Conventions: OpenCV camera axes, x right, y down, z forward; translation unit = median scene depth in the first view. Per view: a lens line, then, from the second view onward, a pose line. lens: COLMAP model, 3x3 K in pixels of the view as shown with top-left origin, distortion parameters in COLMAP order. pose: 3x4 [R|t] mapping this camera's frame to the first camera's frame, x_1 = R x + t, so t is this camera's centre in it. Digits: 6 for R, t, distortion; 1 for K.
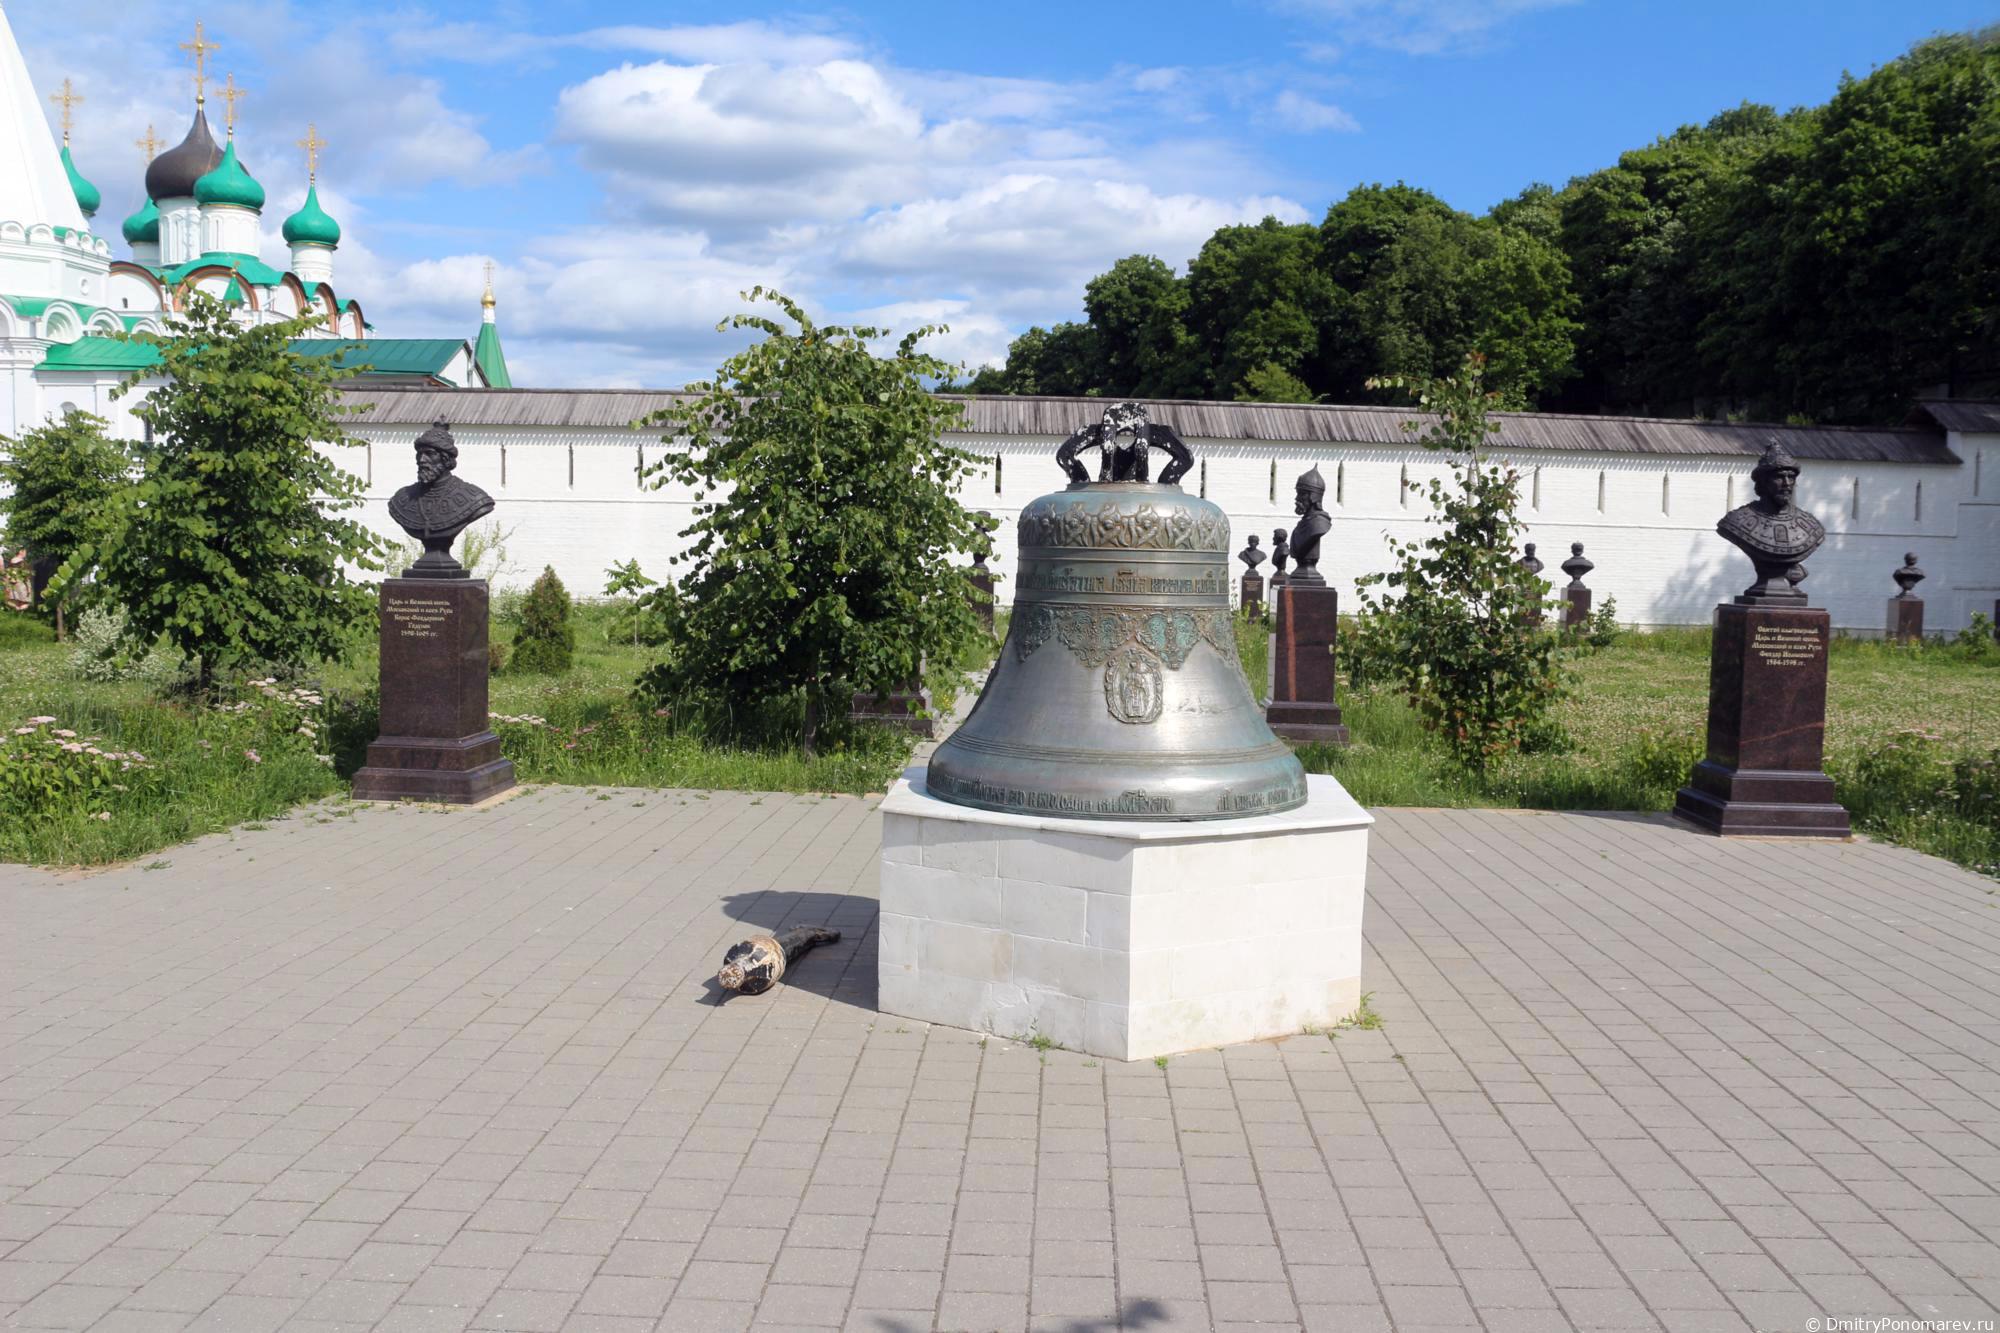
lens RADIAL K [[1596.7, 0, 1020.5], [0, 1596.7, 662.8], [0, 0, 1]] dist [-0.170187, 0.145413]
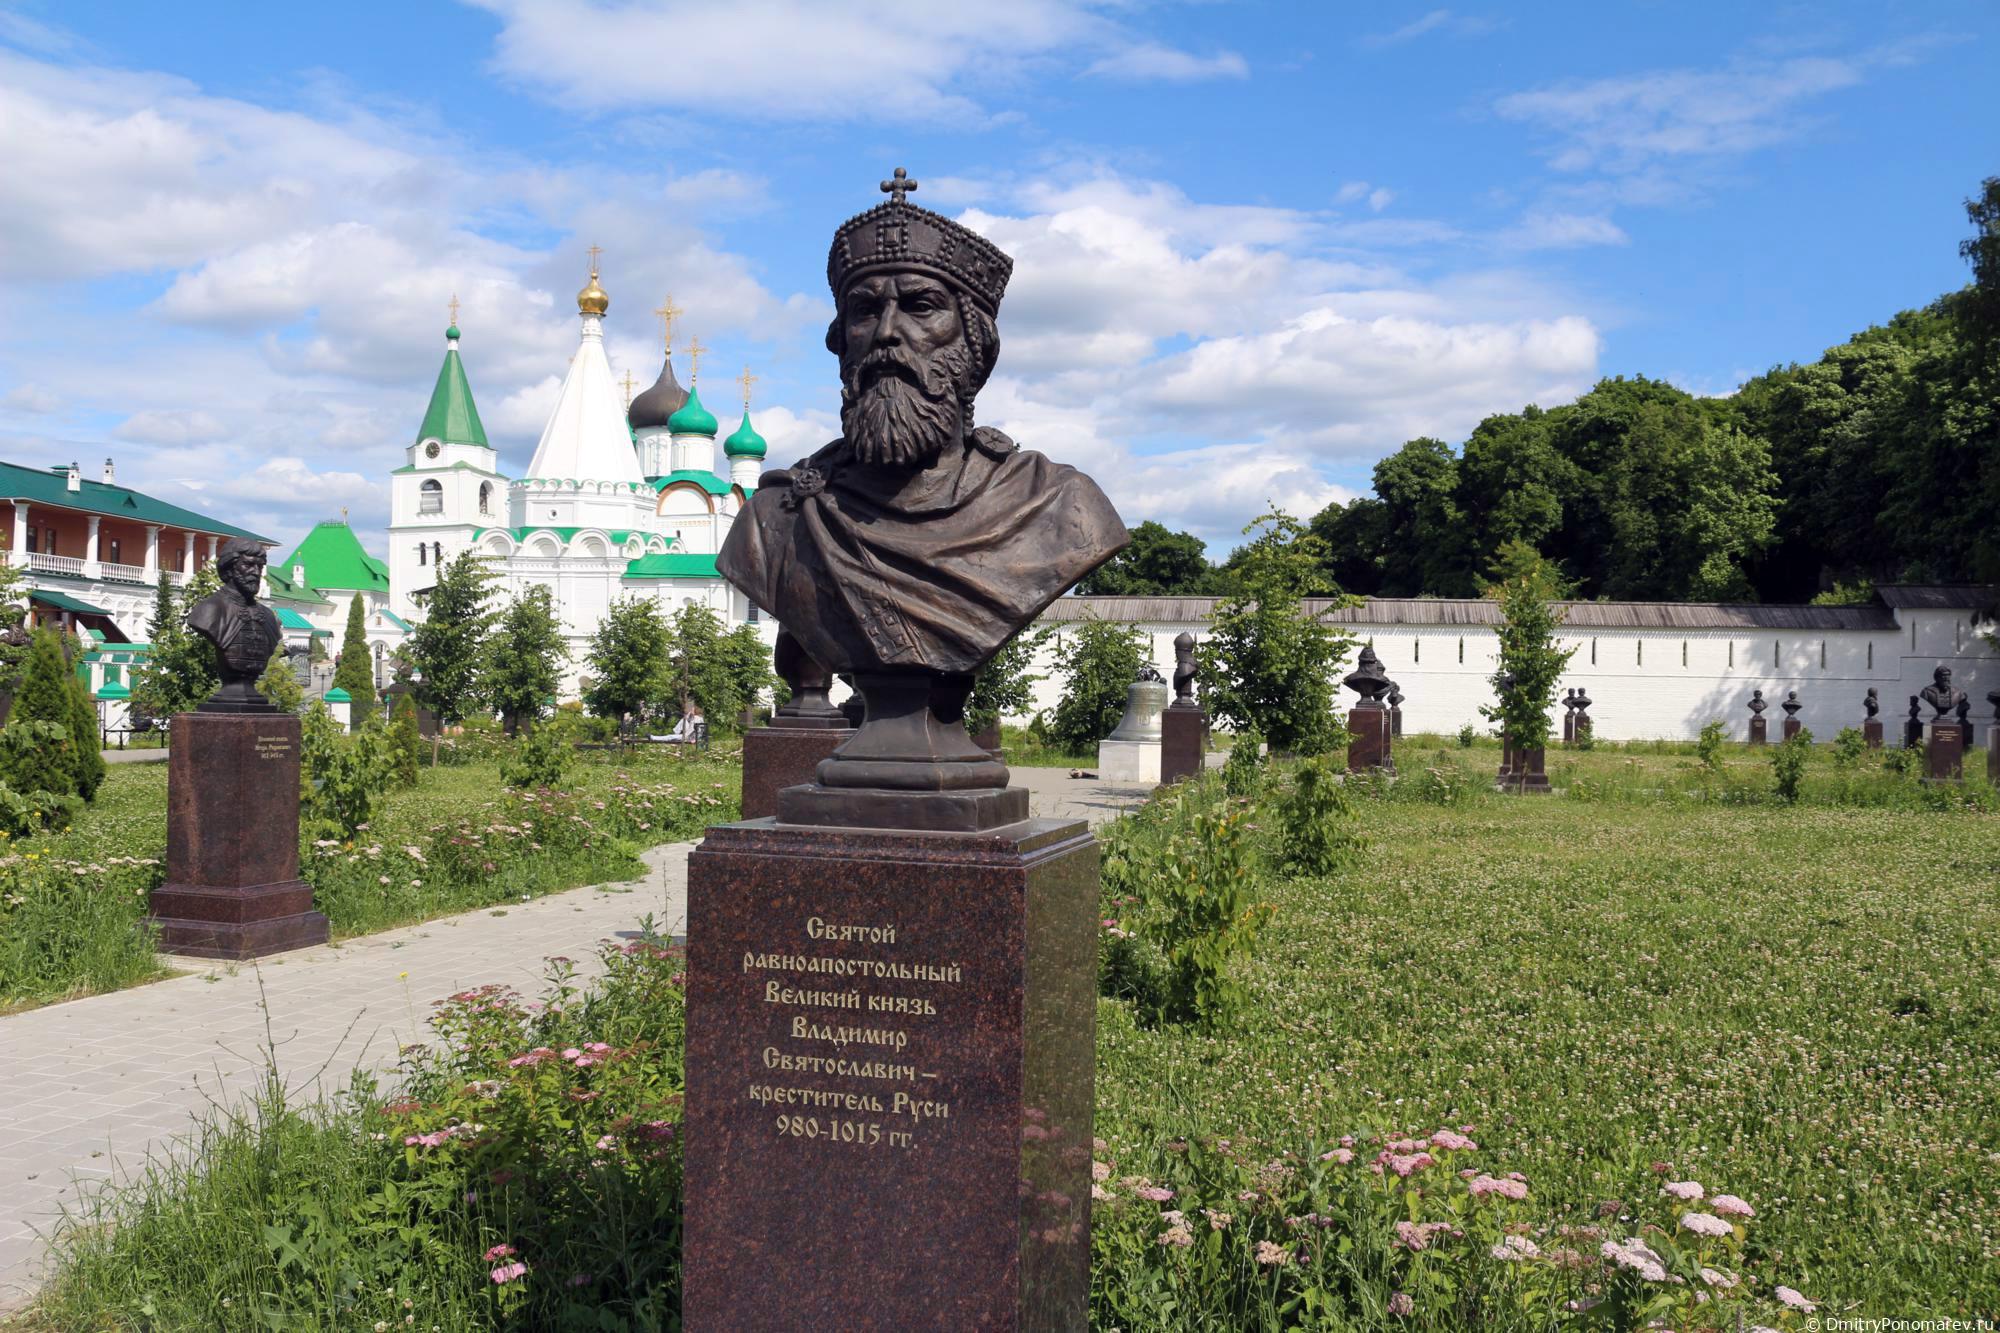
lens RADIAL K [[1641.6, 0, 1016.0], [0, 1641.6, 673.0], [0, 0, 1]] dist [-0.166637, 0.155977]
pose [[0.976752, -0.004885, -0.214316, 0.053824], [-0.013566, 0.996328, -0.084538, 0.021123], [0.213942, 0.085480, 0.973099, -0.273895]]
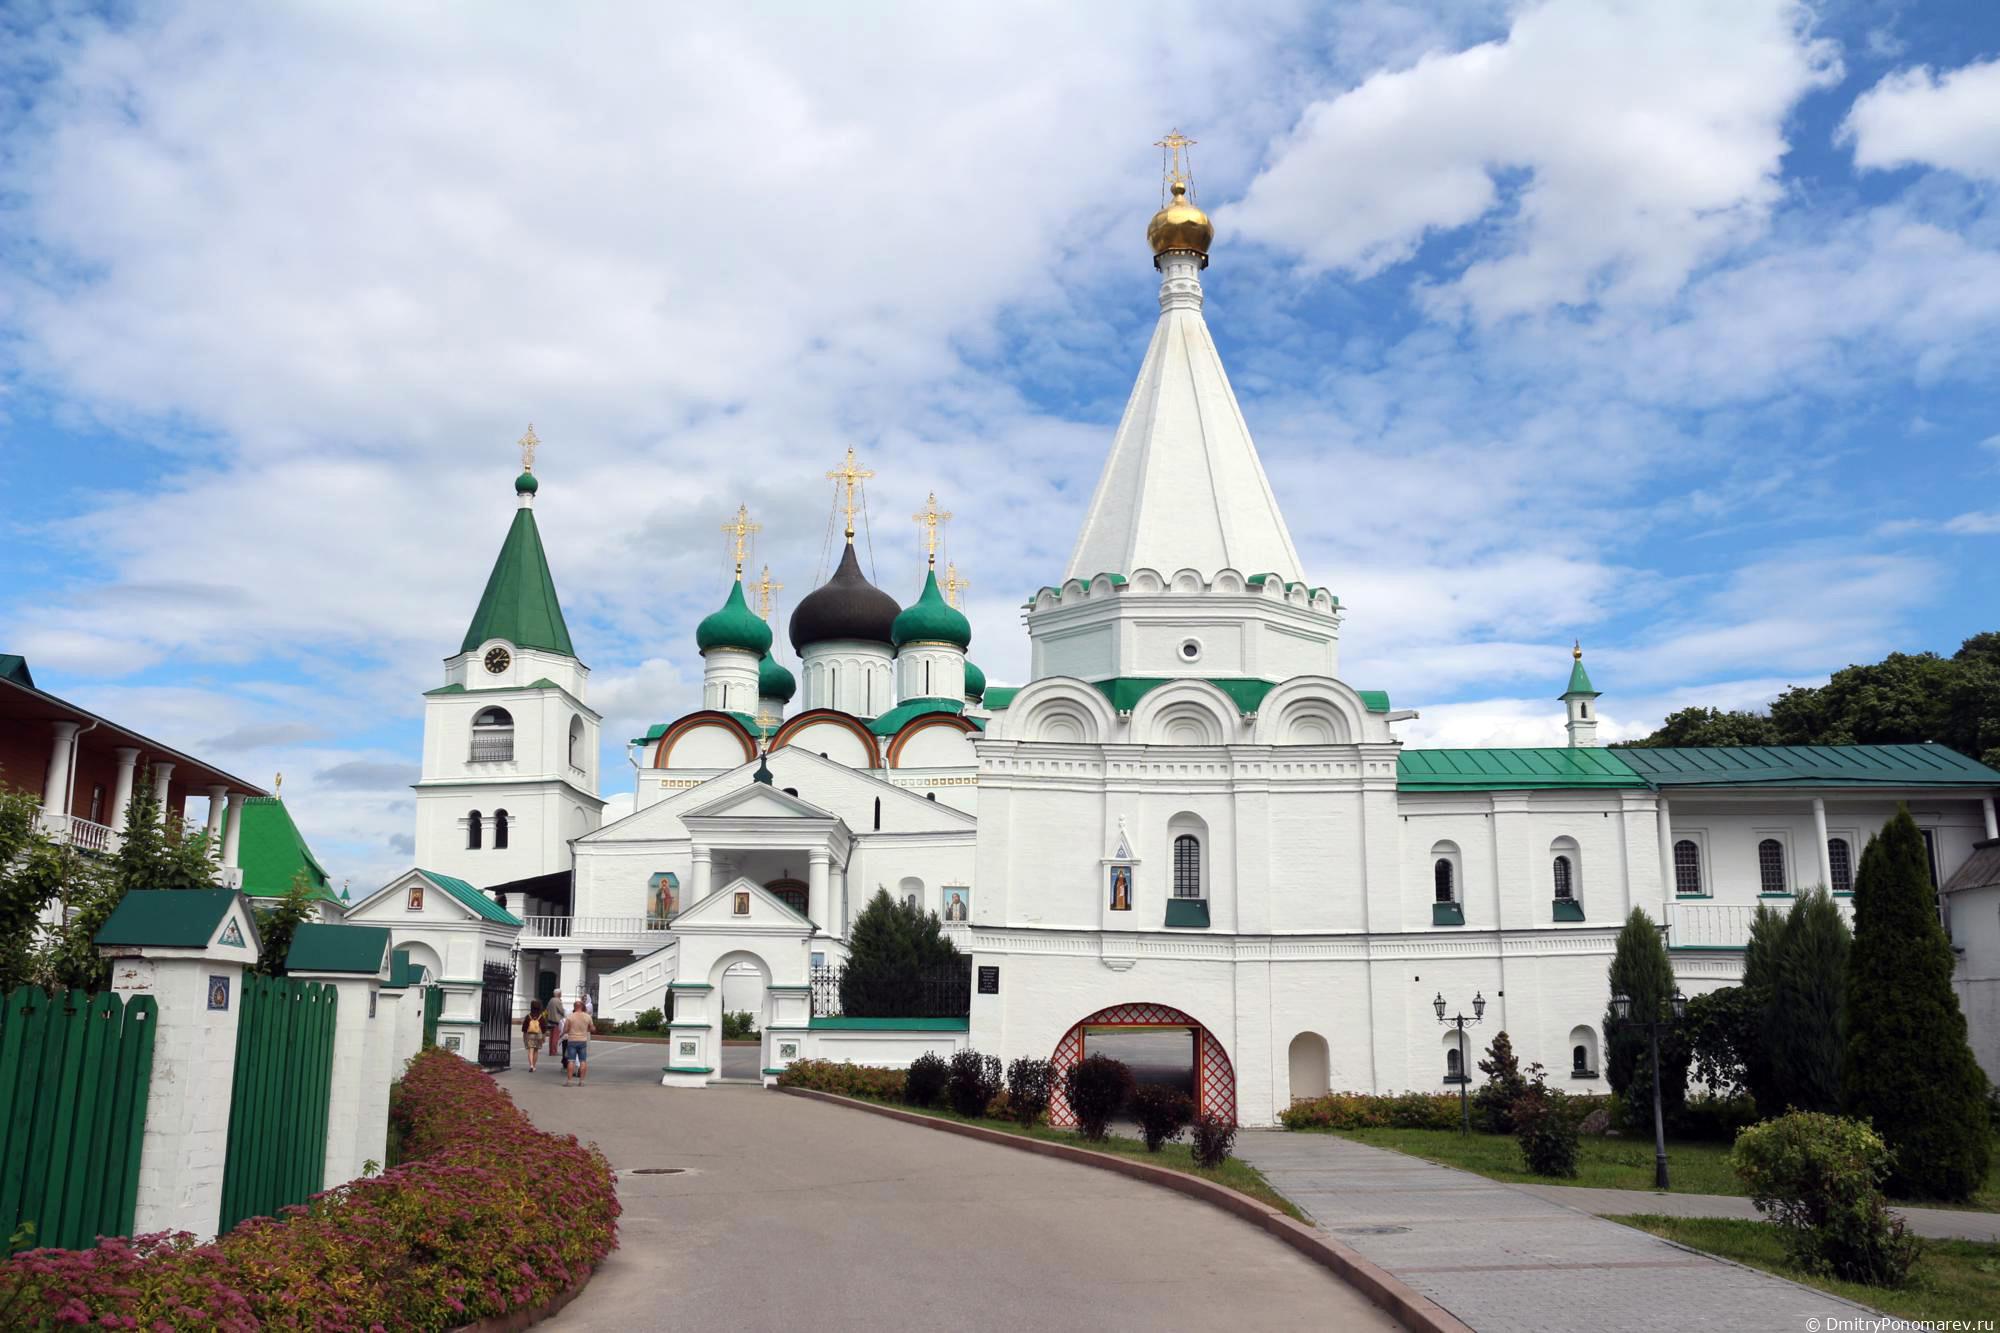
lens RADIAL K [[1589.4, 0, 960.4], [0, 1589.4, 670.3], [0, 0, 1]] dist [-0.148033, 0.004034]
pose [[0.996177, -0.036762, -0.079252, -0.405137], [0.010887, 0.952321, -0.304902, -0.020838], [0.086682, 0.302874, 0.949080, 0.173028]]
